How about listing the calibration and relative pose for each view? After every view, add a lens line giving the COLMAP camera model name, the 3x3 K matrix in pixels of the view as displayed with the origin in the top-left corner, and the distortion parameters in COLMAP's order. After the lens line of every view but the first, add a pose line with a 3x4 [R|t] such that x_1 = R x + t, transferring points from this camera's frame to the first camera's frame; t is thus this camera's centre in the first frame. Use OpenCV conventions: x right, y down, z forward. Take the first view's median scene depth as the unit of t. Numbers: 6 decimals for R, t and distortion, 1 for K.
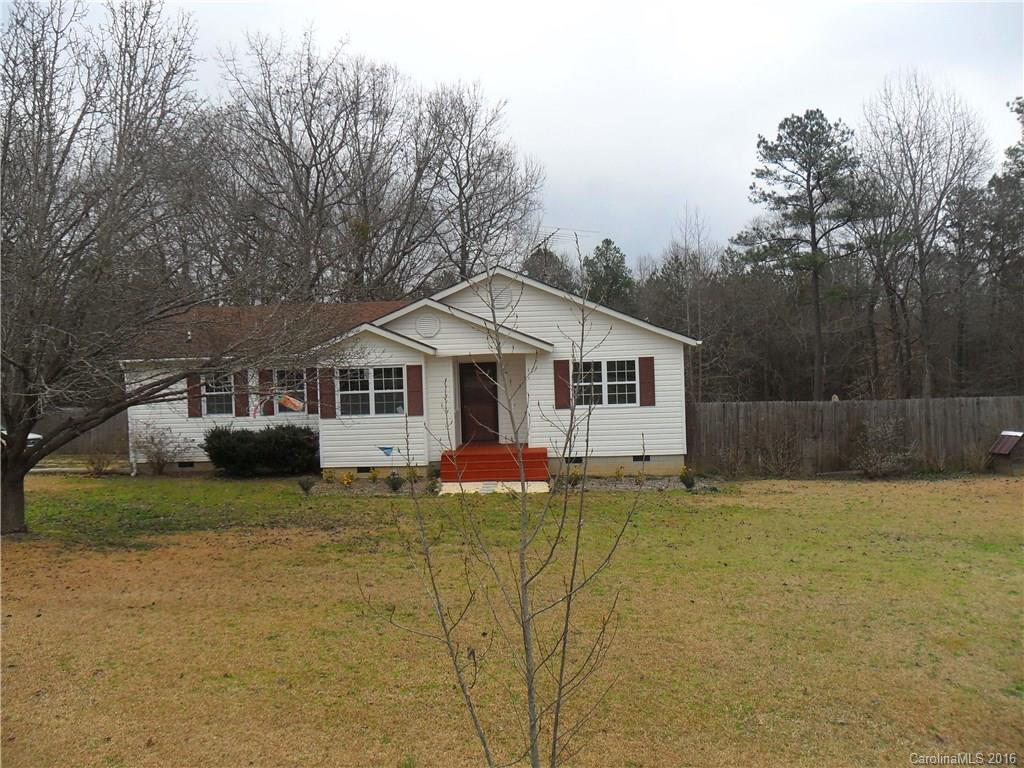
lens RADIAL K [[842.5, 0, 512.0], [0, 842.5, 384.0], [0, 0, 1]] dist [-0.007274, -0.006364]
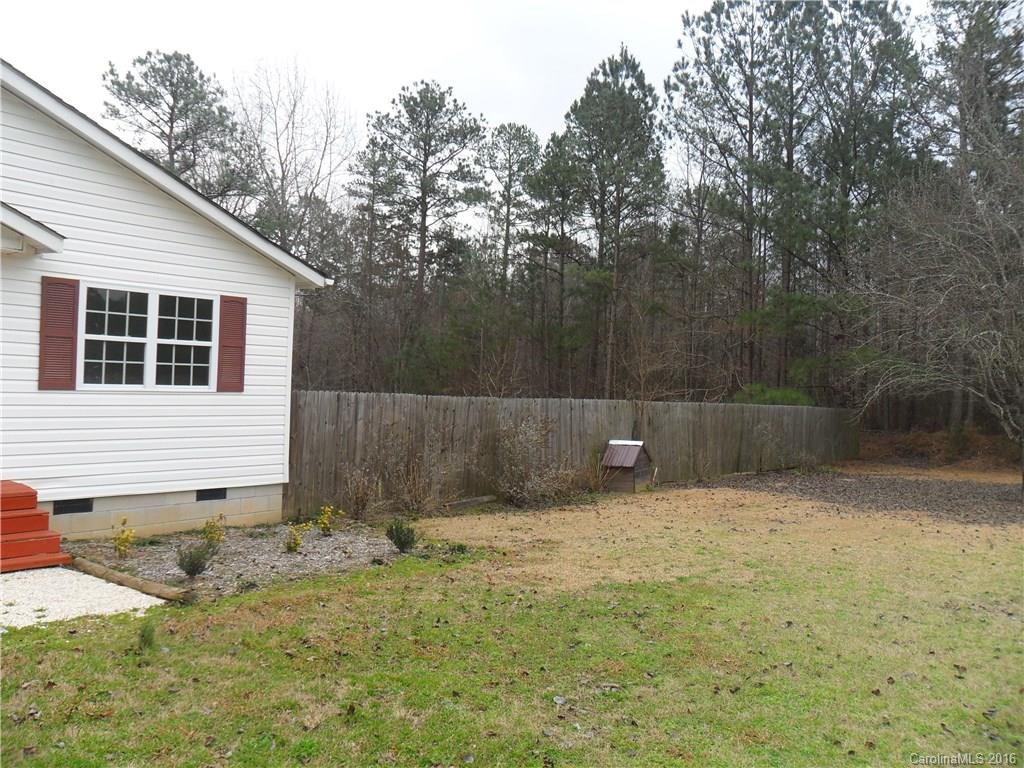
lens RADIAL K [[842.5, 0, 512.0], [0, 842.5, 384.0], [0, 0, 1]] dist [-0.007274, -0.006364]
pose [[0.638084, 0.050035, 0.768339, -0.124032], [-0.037558, 0.998721, -0.033847, 0.032086], [-0.769050, -0.007260, 0.639147, 0.538672]]
